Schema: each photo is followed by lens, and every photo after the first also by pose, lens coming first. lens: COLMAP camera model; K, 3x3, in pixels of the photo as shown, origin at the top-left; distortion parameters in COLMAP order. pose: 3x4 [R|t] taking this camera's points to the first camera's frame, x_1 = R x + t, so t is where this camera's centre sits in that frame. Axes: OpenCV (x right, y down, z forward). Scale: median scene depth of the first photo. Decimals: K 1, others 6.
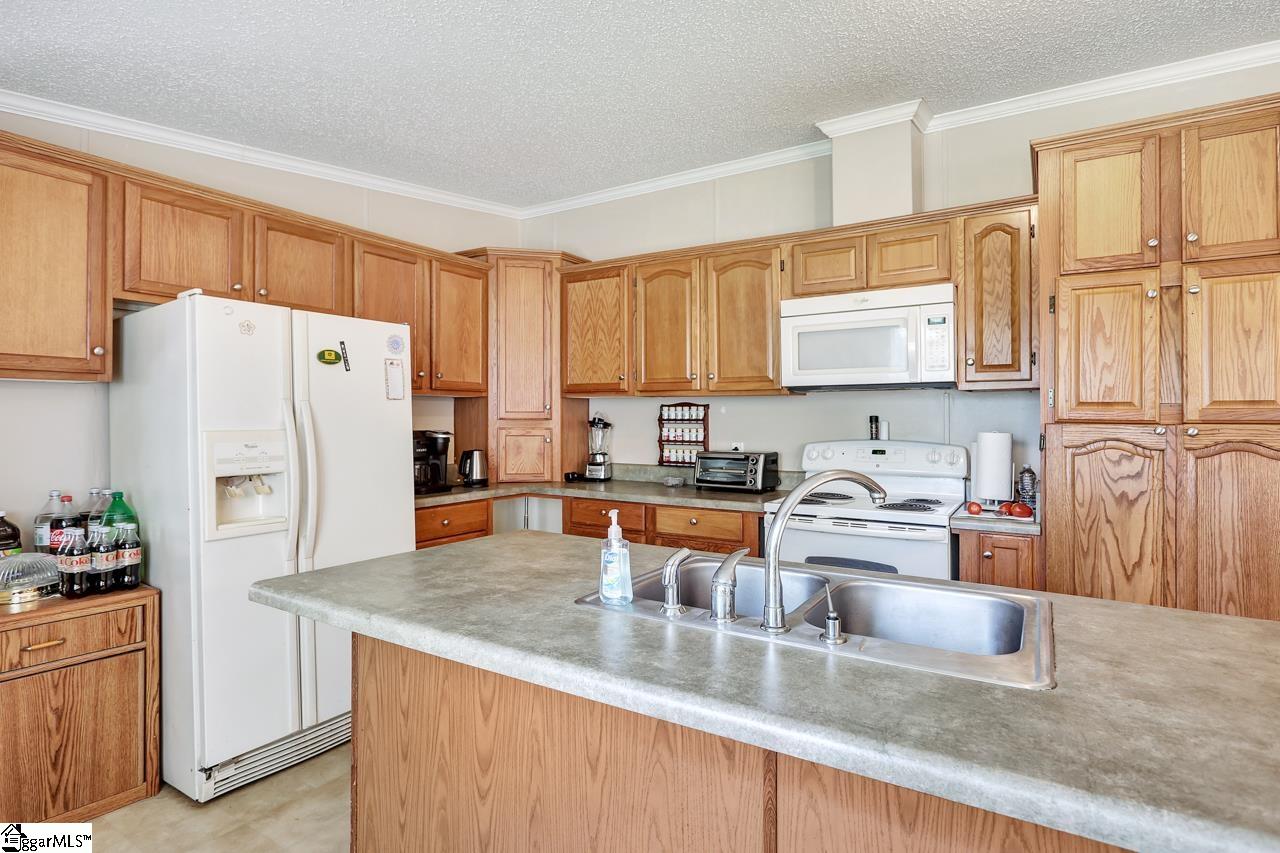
lens RADIAL K [[642.9, 0, 630.6], [0, 642.9, 420.4], [0, 0, 1]] dist [-0.004697, -0.000987]
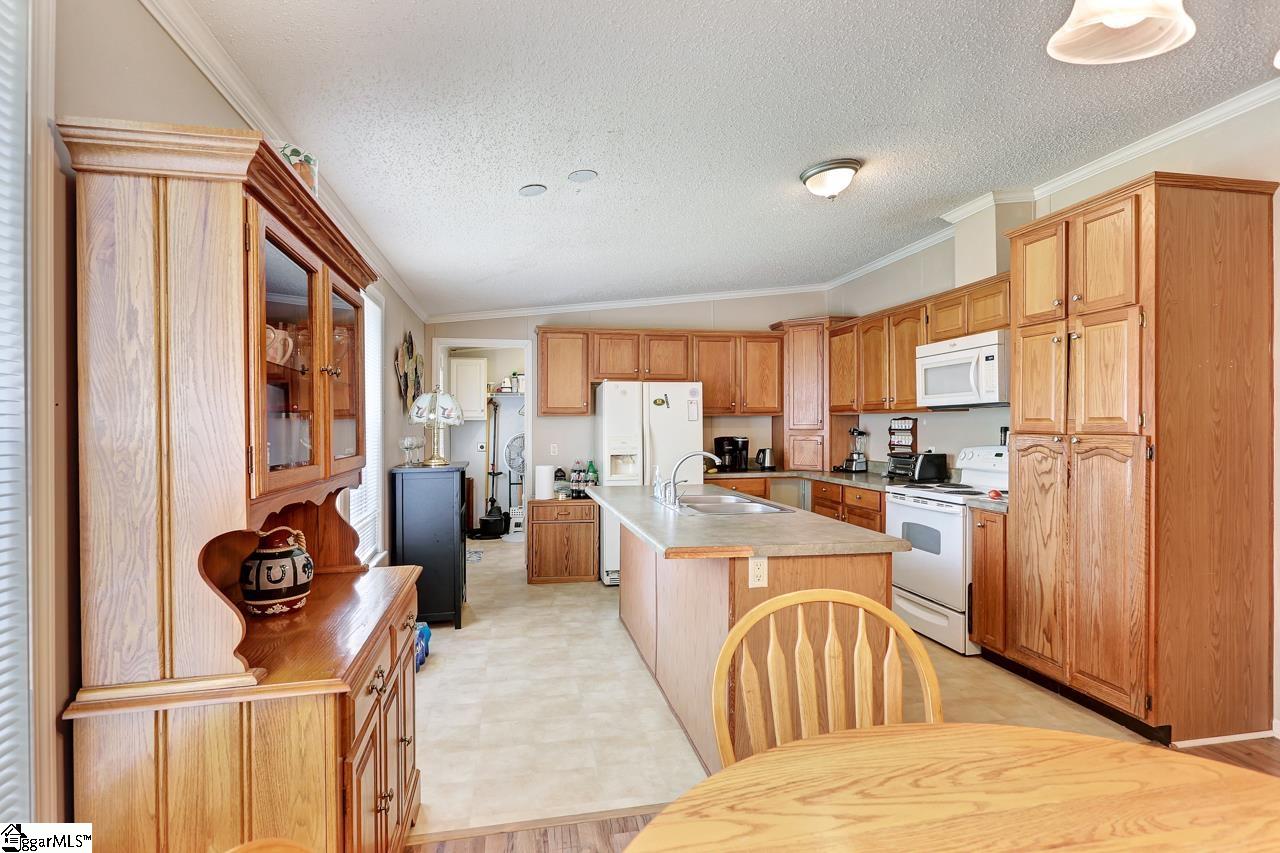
lens RADIAL K [[648.7, 0, 642.1], [0, 648.7, 424.3], [0, 0, 1]] dist [0.000605, 0.000551]
pose [[0.685275, -0.008501, -0.728235, 0.837153], [0.006273, 0.999964, -0.005770, -0.009140], [0.728257, -0.000614, 0.685303, -0.415249]]
